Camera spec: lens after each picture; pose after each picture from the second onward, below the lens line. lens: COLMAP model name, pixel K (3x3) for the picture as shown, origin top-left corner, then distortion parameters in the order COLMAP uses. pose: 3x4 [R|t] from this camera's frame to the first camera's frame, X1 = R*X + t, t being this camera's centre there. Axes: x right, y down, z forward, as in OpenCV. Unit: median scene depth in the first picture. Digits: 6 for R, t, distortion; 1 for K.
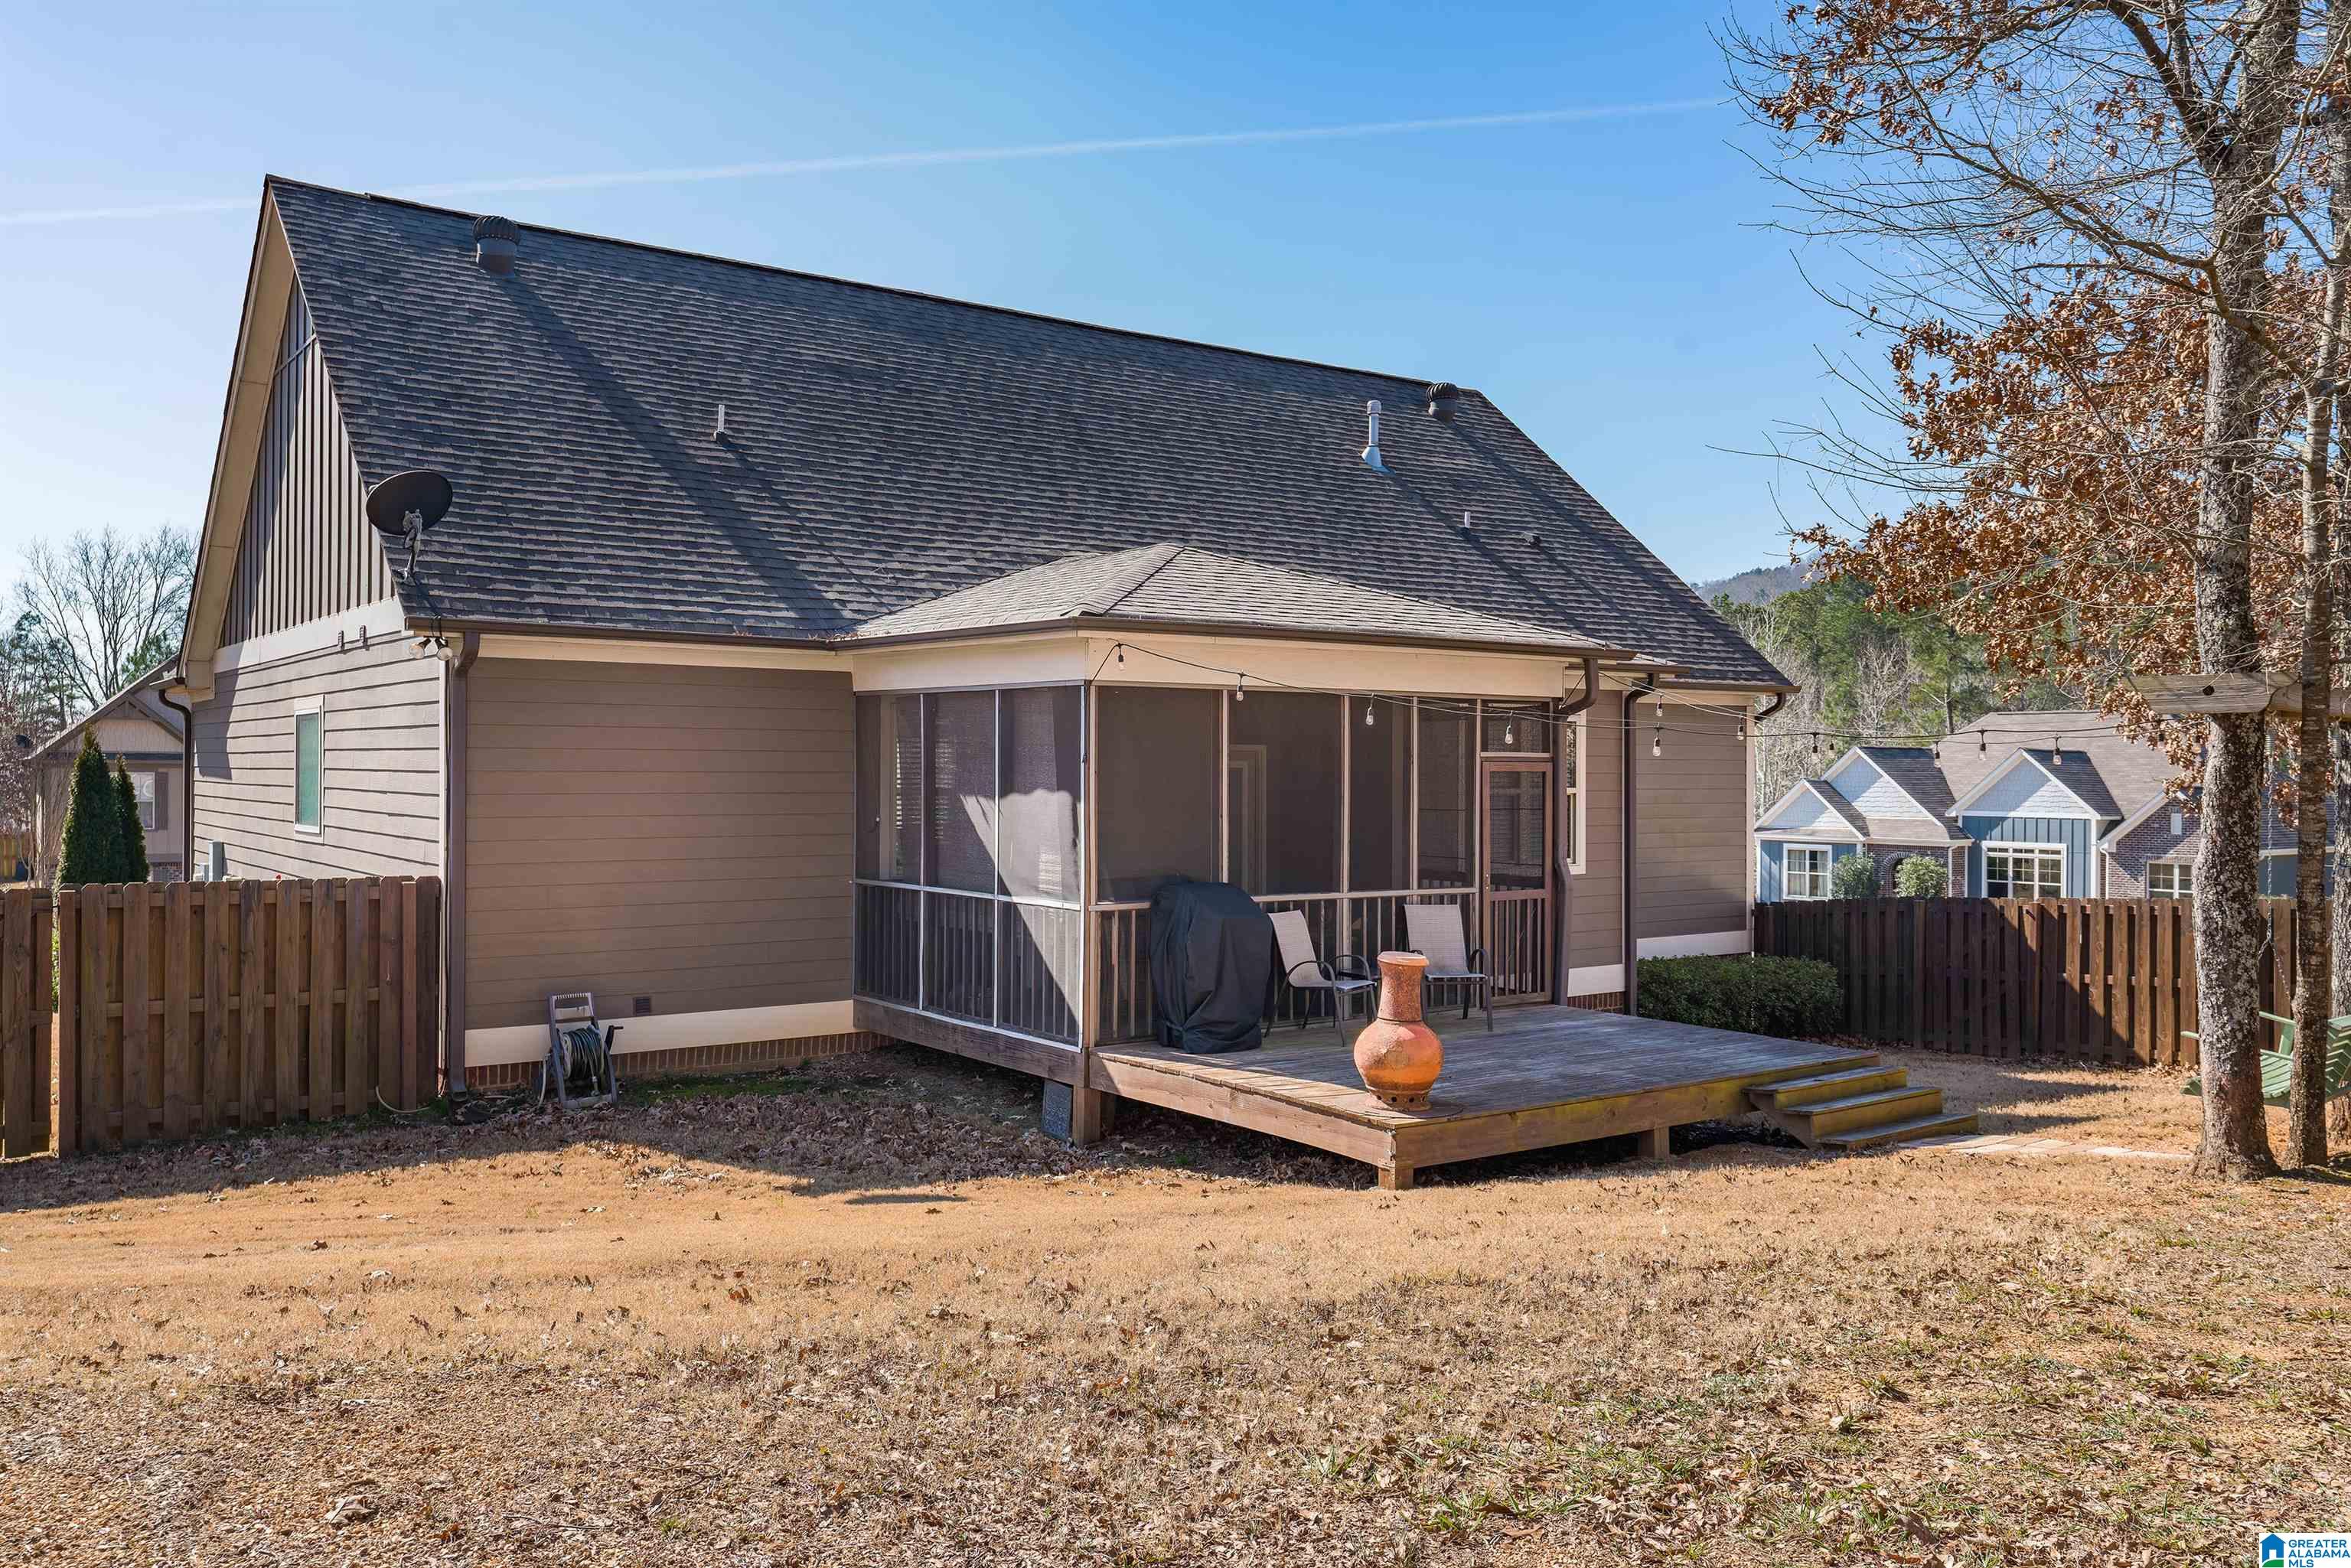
lens RADIAL K [[1852.9, 0, 1172.6], [0, 1852.9, 785.4], [0, 0, 1]] dist [0.000017, -0.000800]
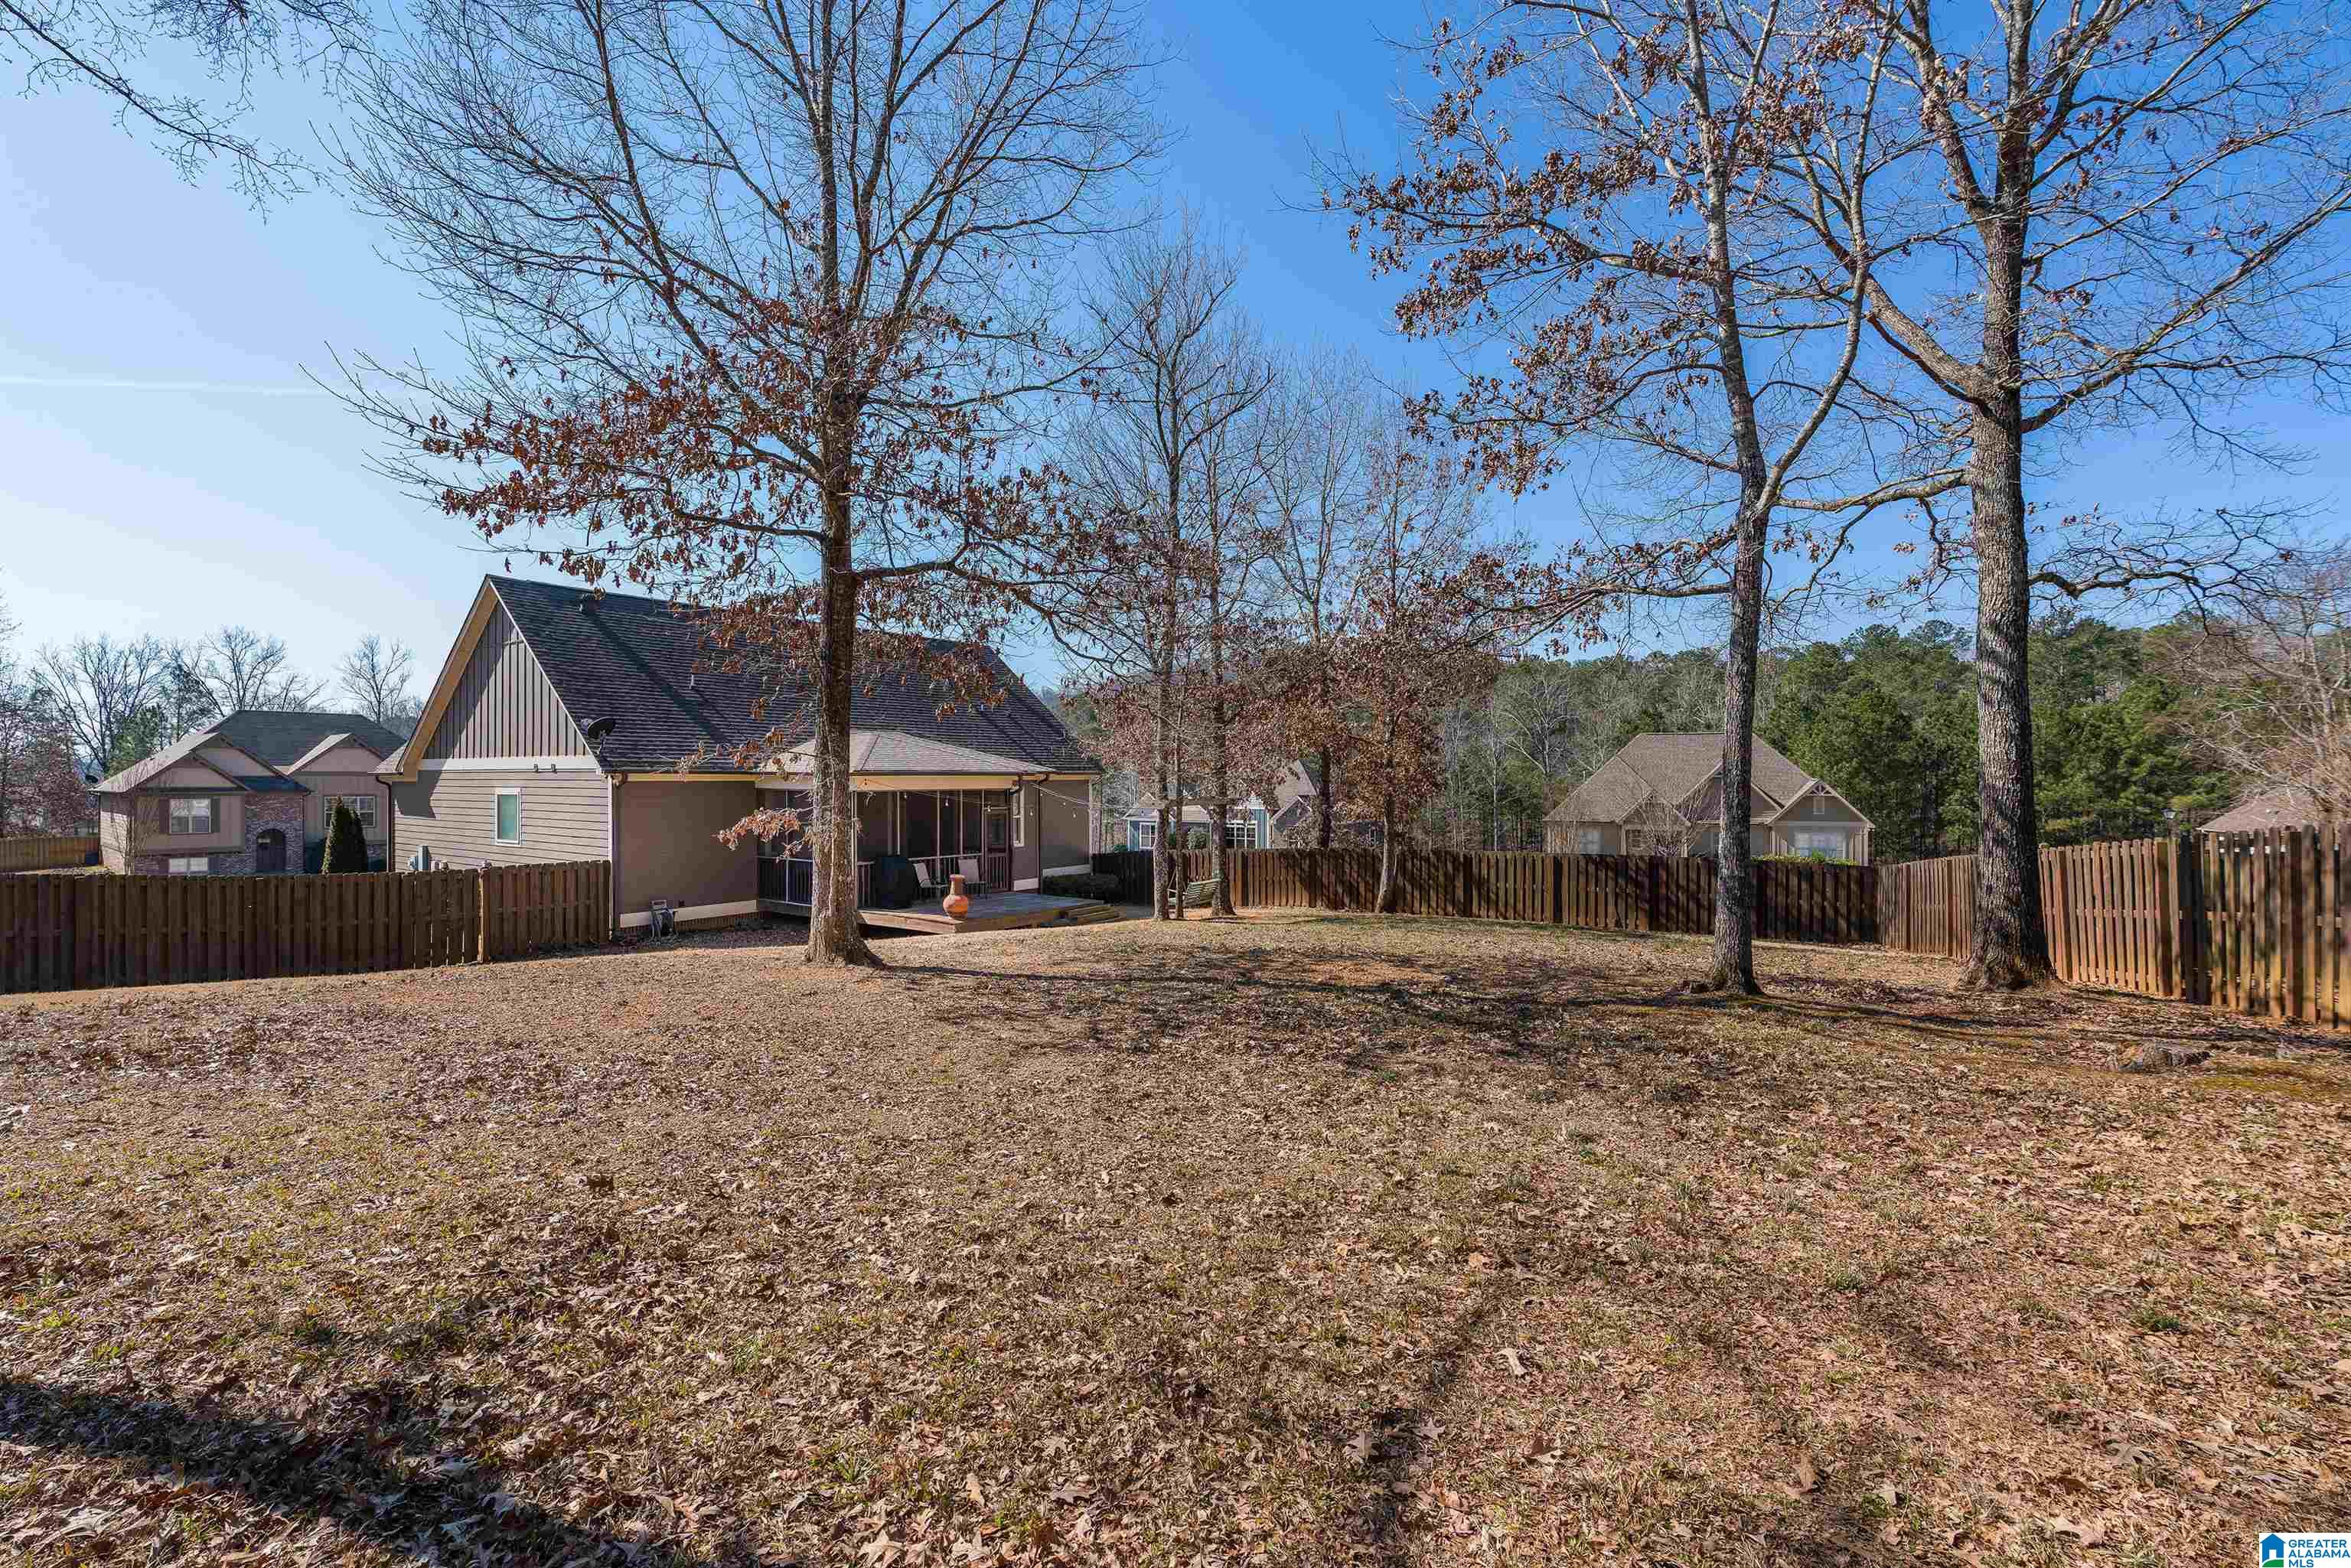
lens RADIAL K [[1074.9, 0, 1166.4], [0, 1074.9, 774.3], [0, 0, 1]] dist [-0.009546, 0.002080]
pose [[0.951089, -0.005841, 0.308861, -0.093311], [0.008682, 0.999932, -0.007826, -0.058459], [-0.308794, 0.010125, 0.951075, -0.779678]]
